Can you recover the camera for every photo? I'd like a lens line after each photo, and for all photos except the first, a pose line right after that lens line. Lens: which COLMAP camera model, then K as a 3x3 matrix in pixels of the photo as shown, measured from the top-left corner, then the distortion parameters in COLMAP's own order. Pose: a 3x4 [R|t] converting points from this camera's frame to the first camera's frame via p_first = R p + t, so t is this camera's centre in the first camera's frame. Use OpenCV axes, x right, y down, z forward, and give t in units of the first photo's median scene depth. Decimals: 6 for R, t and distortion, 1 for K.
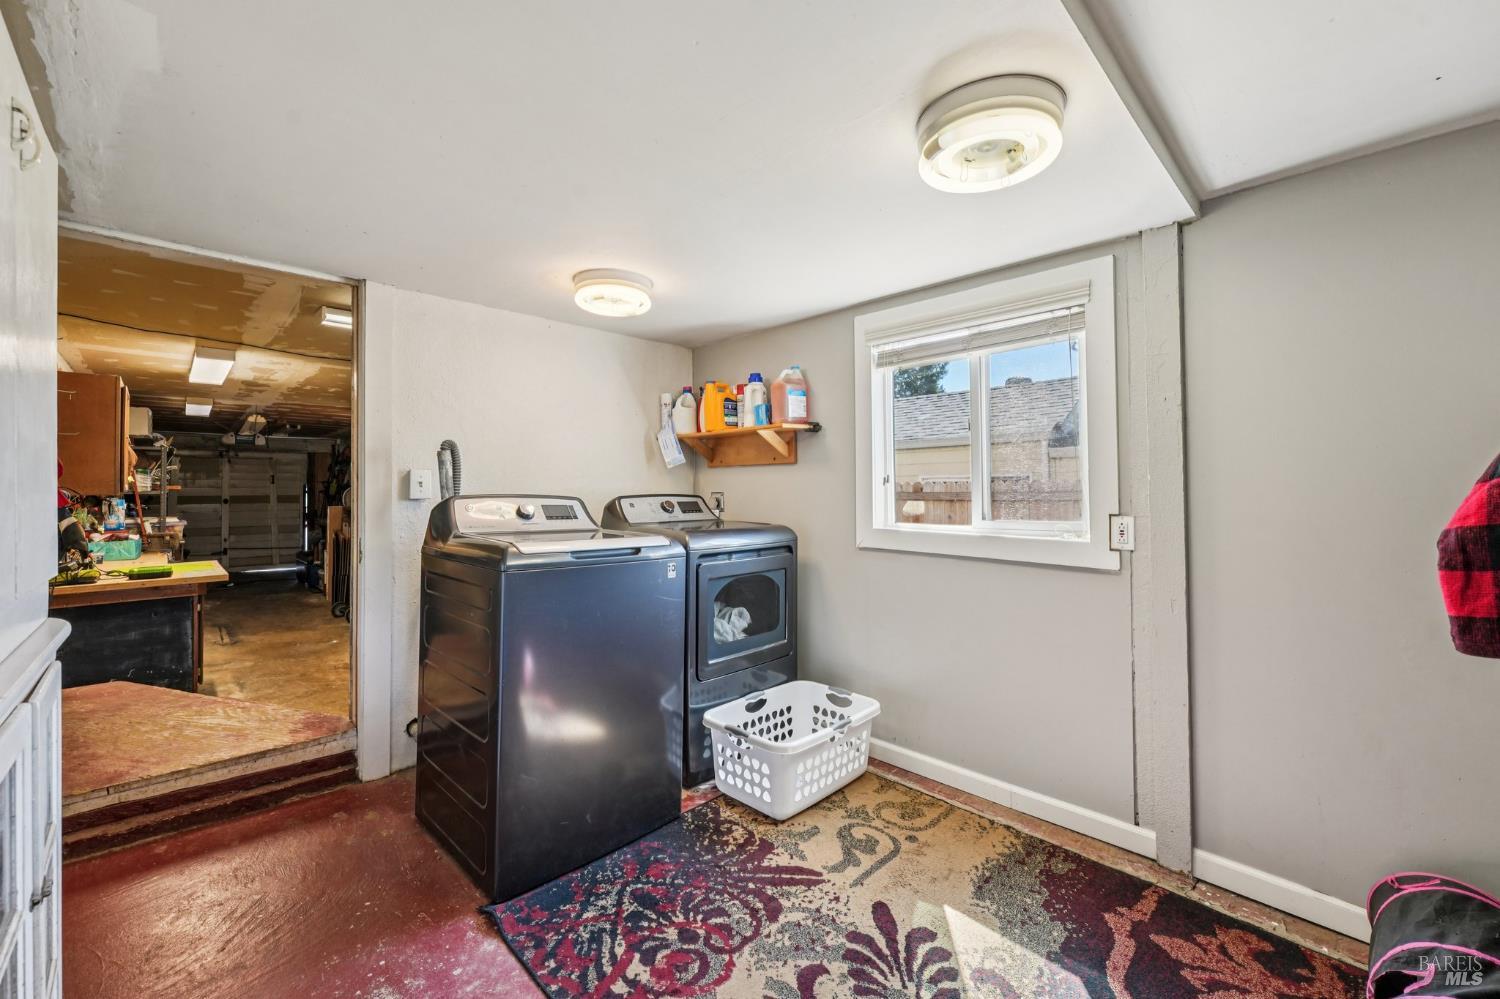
lens RADIAL K [[604.5, 0, 749.6], [0, 604.5, 495.1], [0, 0, 1]] dist [-0.001568, 0.000047]
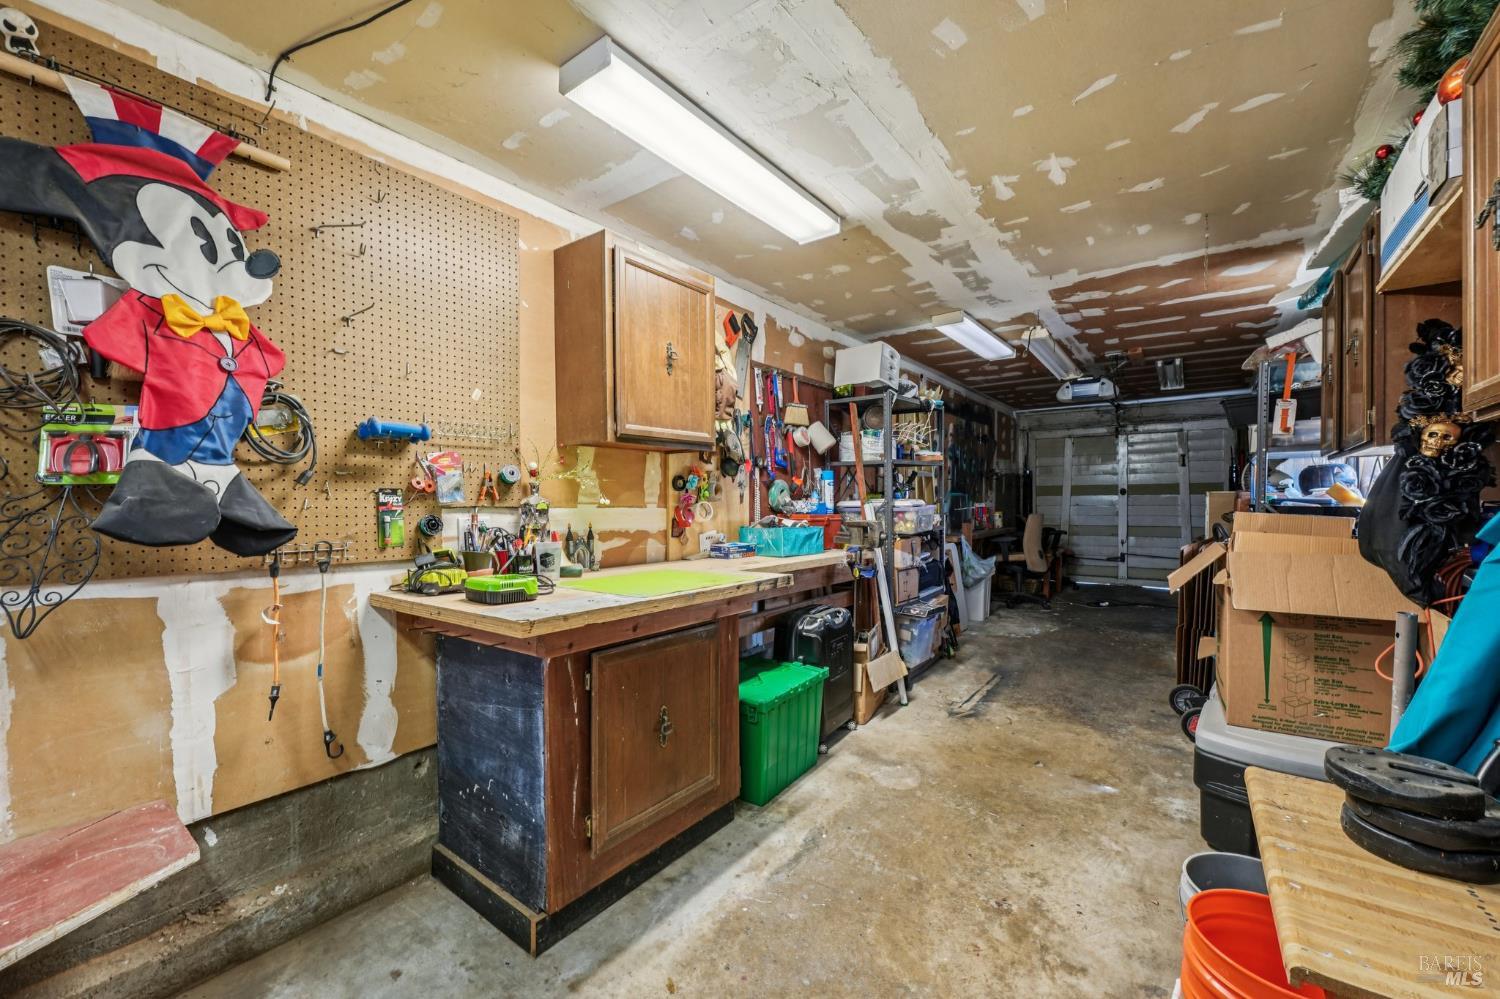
lens RADIAL K [[604.5, 0, 748.8], [0, 604.5, 504.0], [0, 0, 1]] dist [-0.001568, 0.000047]
pose [[0.150532, 0.004336, -0.988596, -0.186071], [0.000026, 0.999990, 0.004390, 0.022574], [0.988605, -0.000687, 0.150530, 0.421411]]
